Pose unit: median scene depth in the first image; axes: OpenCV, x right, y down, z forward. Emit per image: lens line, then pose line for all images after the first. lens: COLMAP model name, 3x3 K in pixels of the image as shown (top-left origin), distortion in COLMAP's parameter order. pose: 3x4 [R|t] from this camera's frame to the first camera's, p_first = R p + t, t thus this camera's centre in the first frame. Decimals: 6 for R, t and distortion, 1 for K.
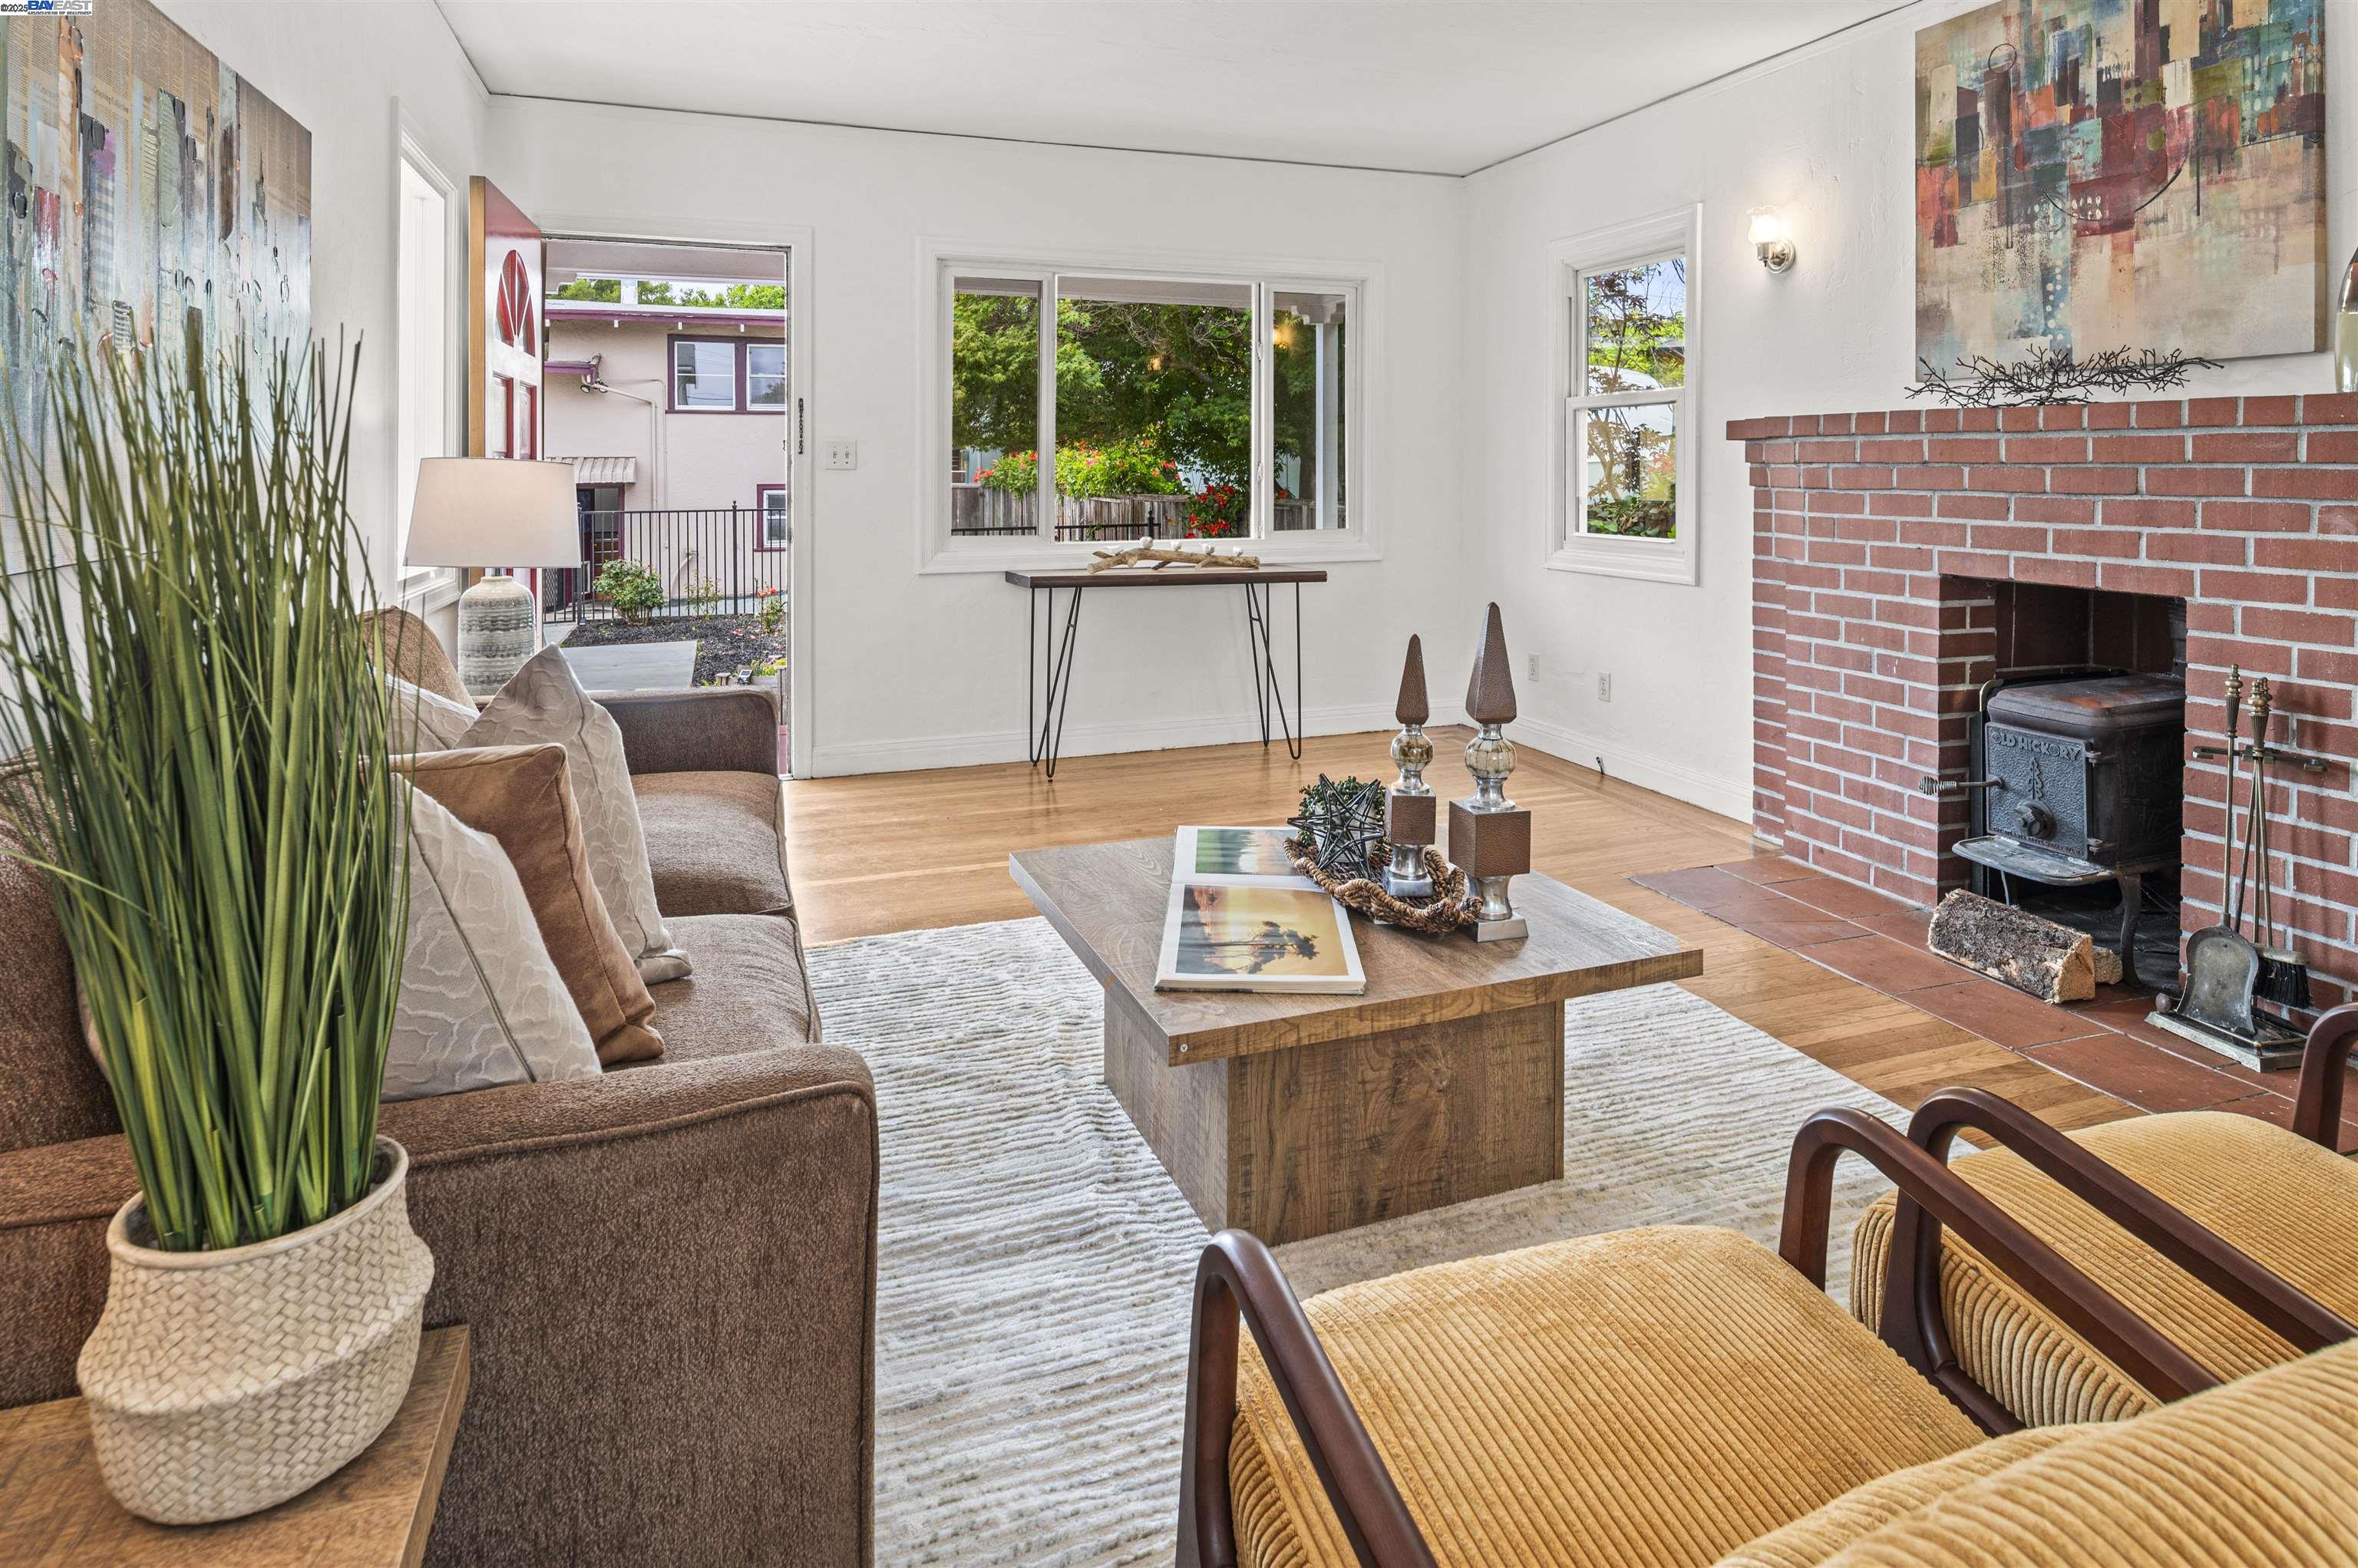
lens RADIAL K [[1339.0, 0, 1268.6], [0, 1339.0, 484.8], [0, 0, 1]] dist [-0.010537, -0.002316]
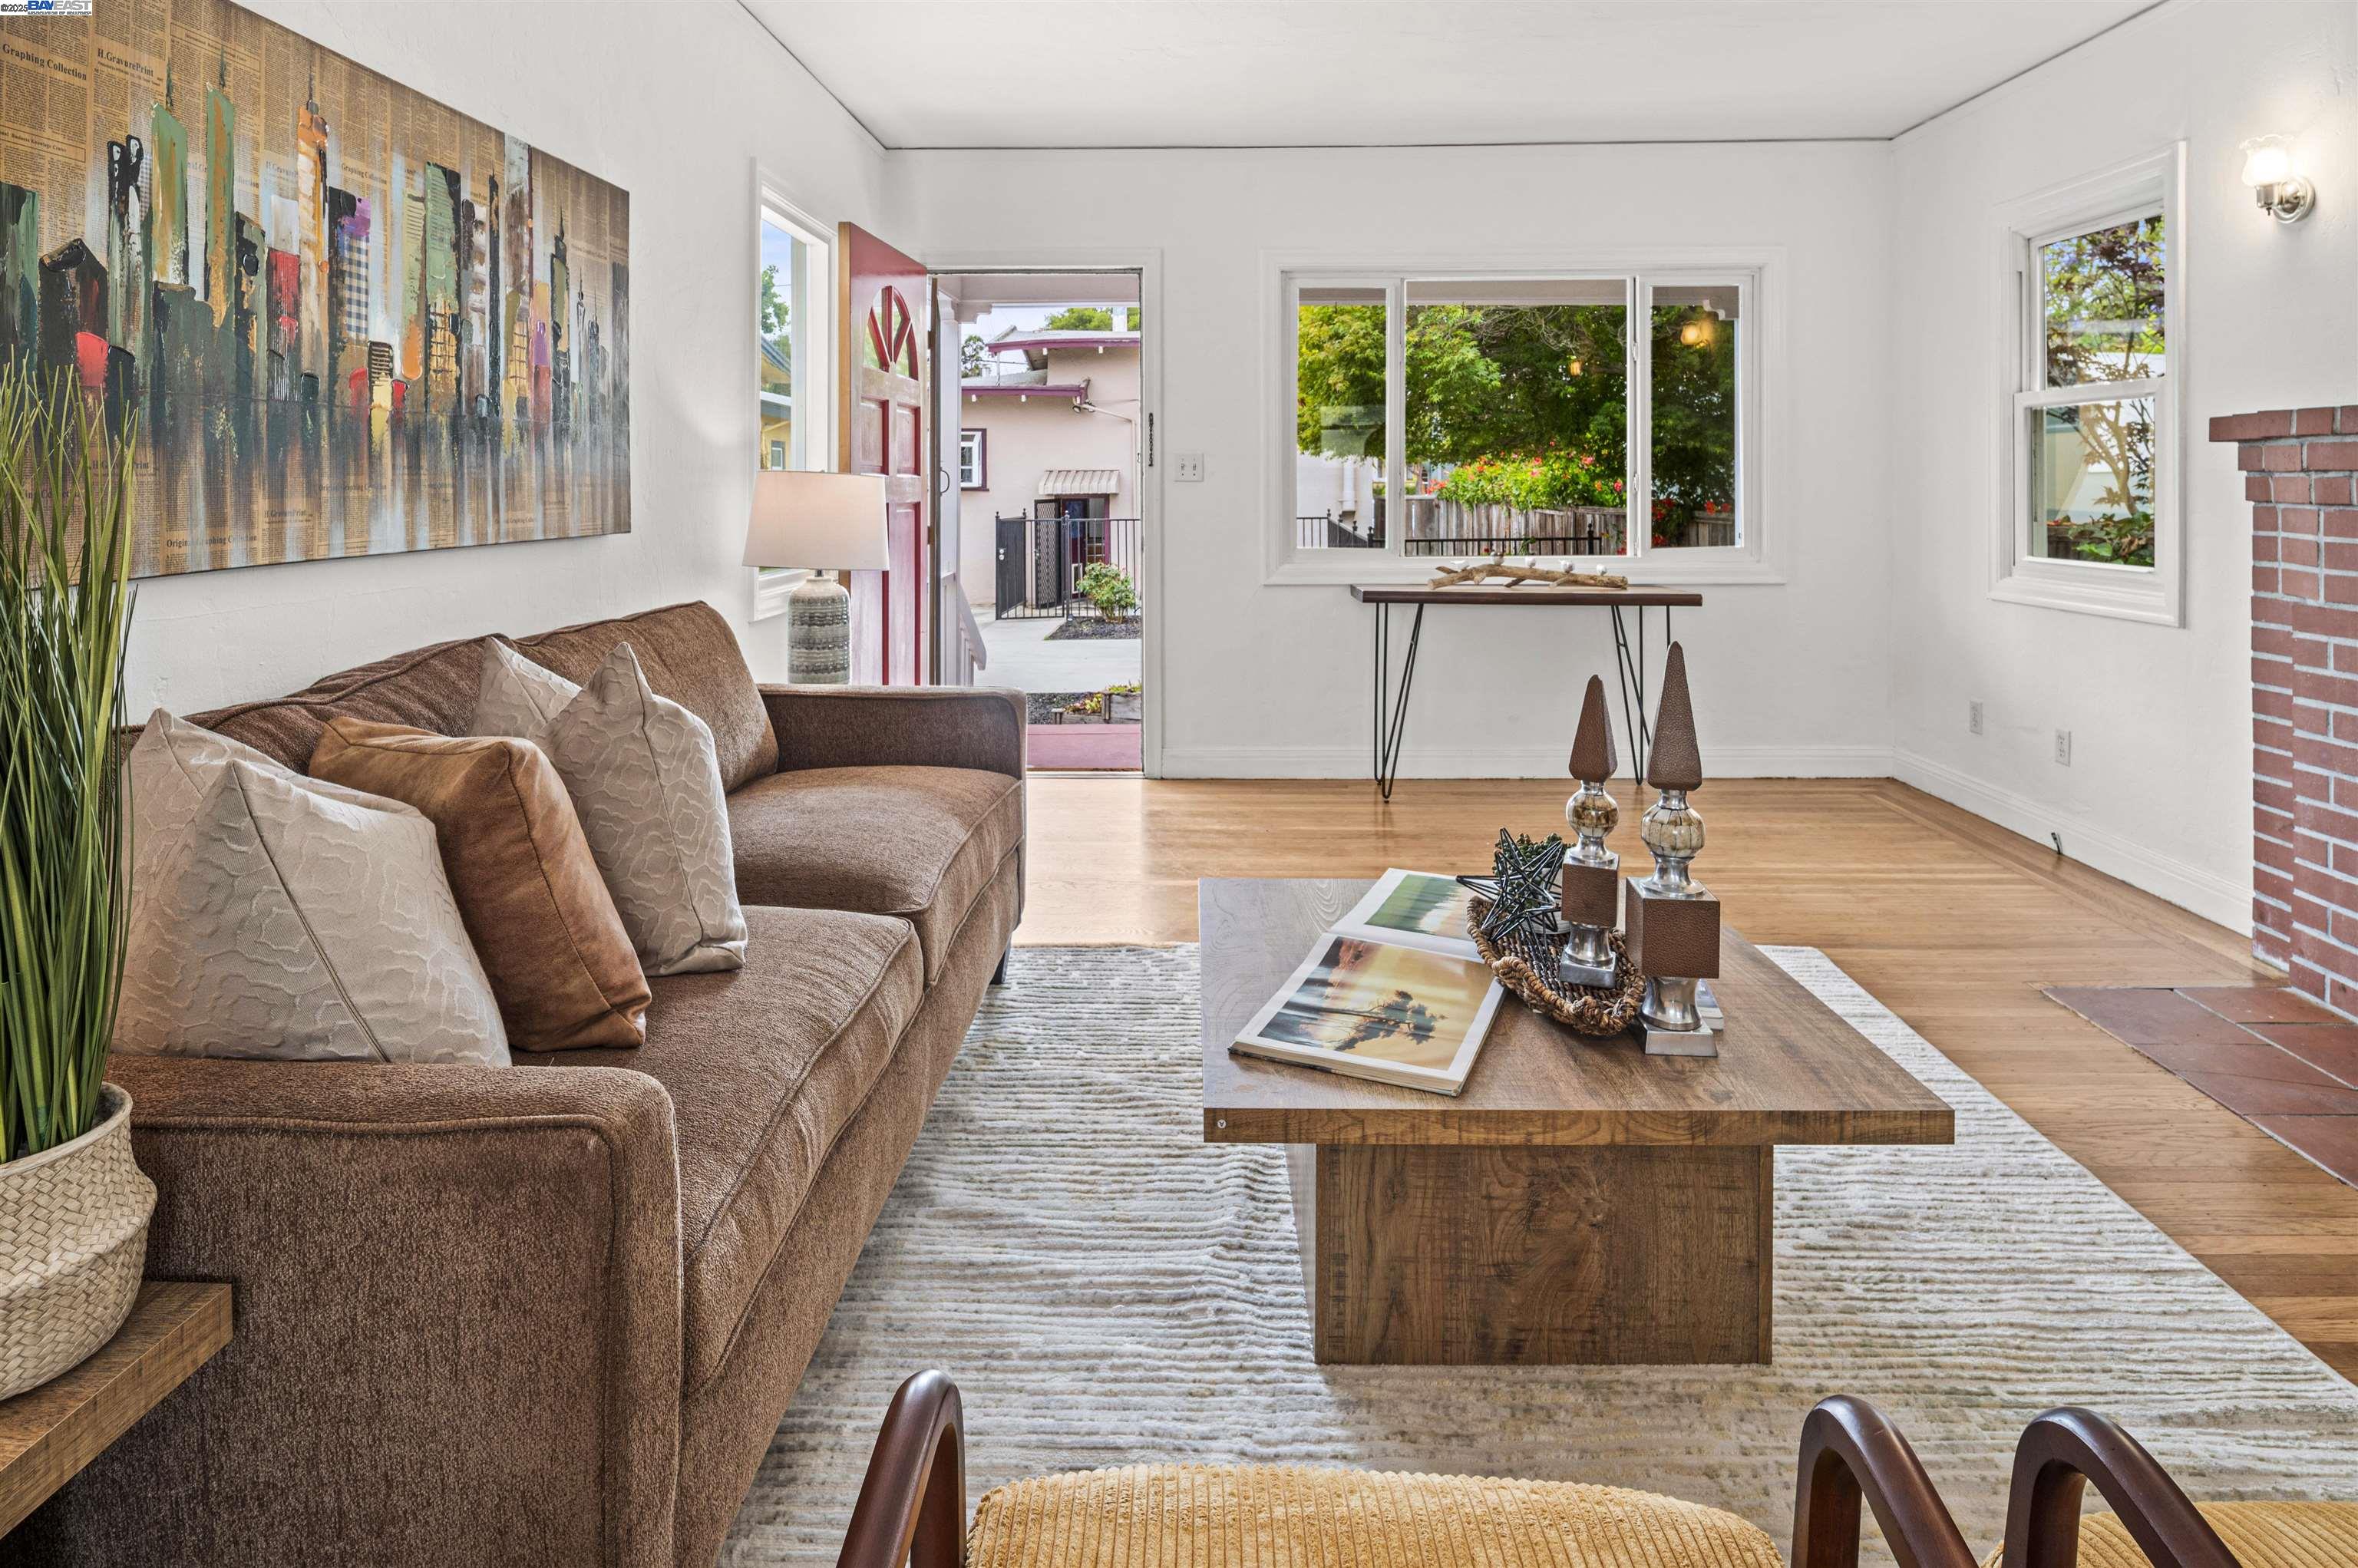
lens RADIAL K [[1339.0, 0, 1221.4], [0, 1339.0, 491.2], [0, 0, 1]] dist [-0.010537, -0.002316]
pose [[0.923028, 0.002061, -0.384727, 0.136204], [-0.003388, 0.999990, -0.002772, -0.000917], [0.384718, 0.003863, 0.923026, 0.081761]]
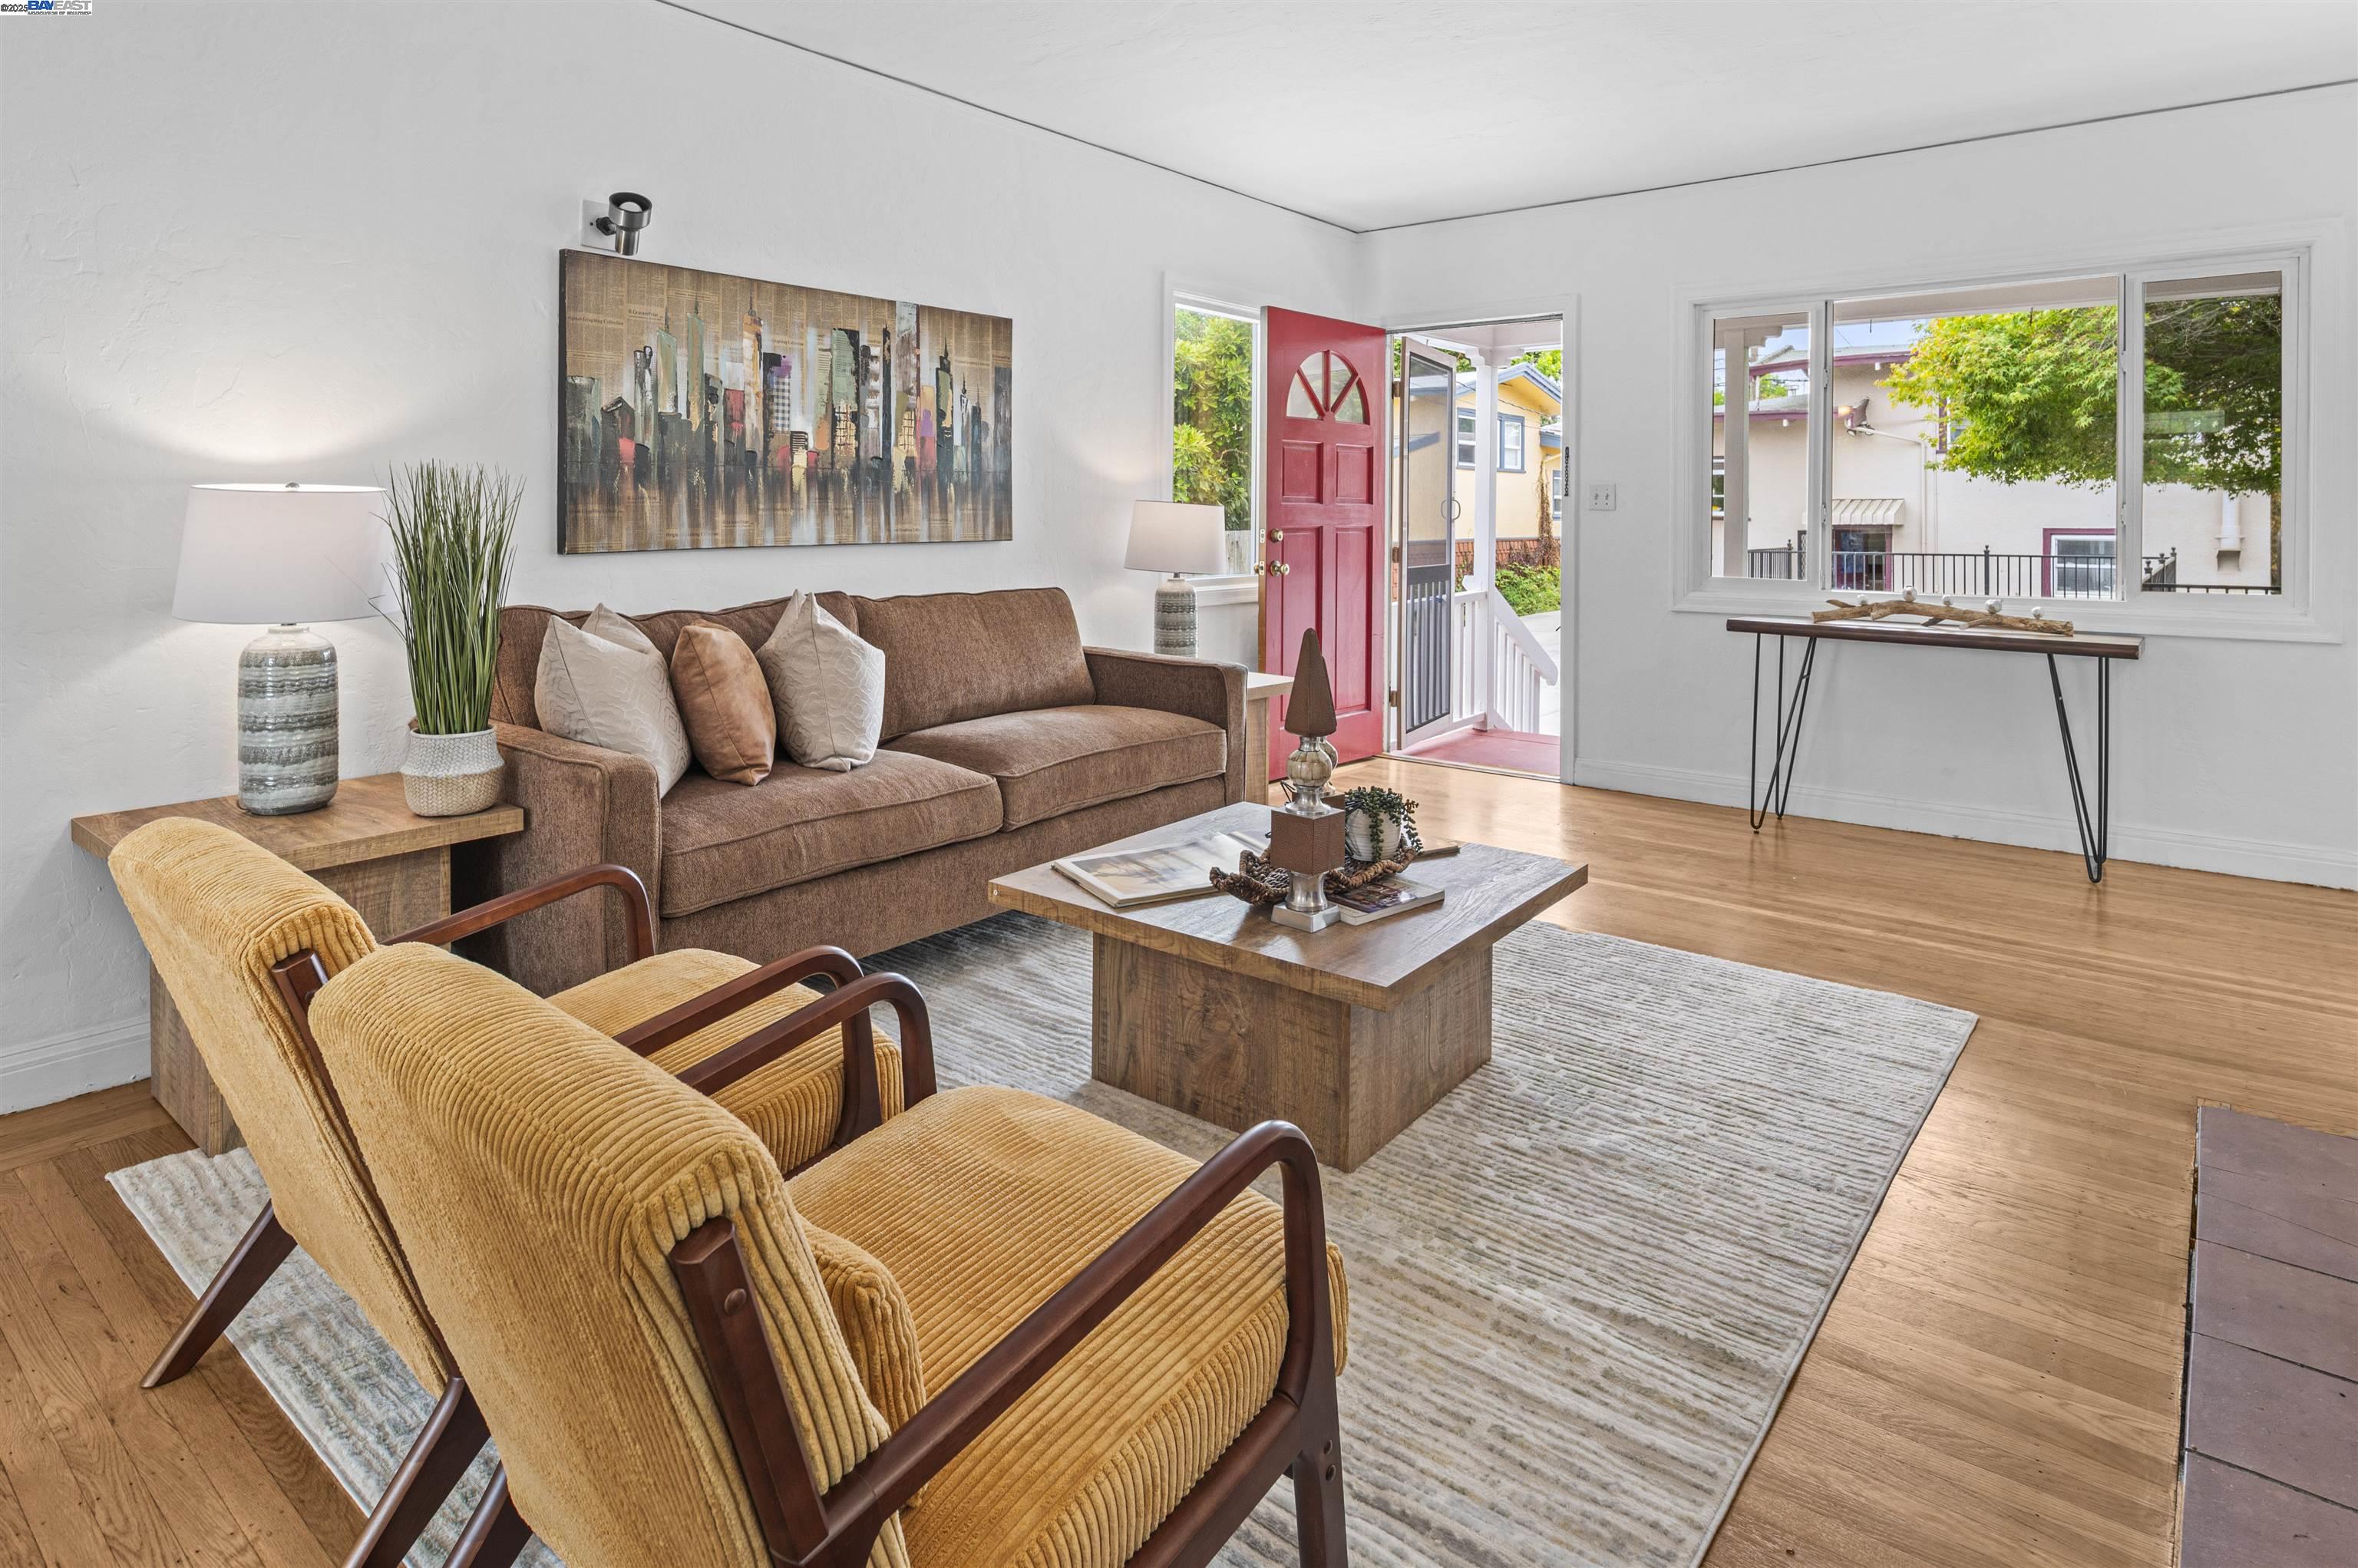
lens RADIAL K [[1339.0, 0, 1157.2], [0, 1339.0, 528.0], [0, 0, 1]] dist [-0.010537, -0.002316]
pose [[0.475250, 0.015935, -0.879707, 0.657354], [-0.014808, 0.999839, 0.010112, -0.003106], [0.879726, 0.008221, 0.475409, 0.215690]]
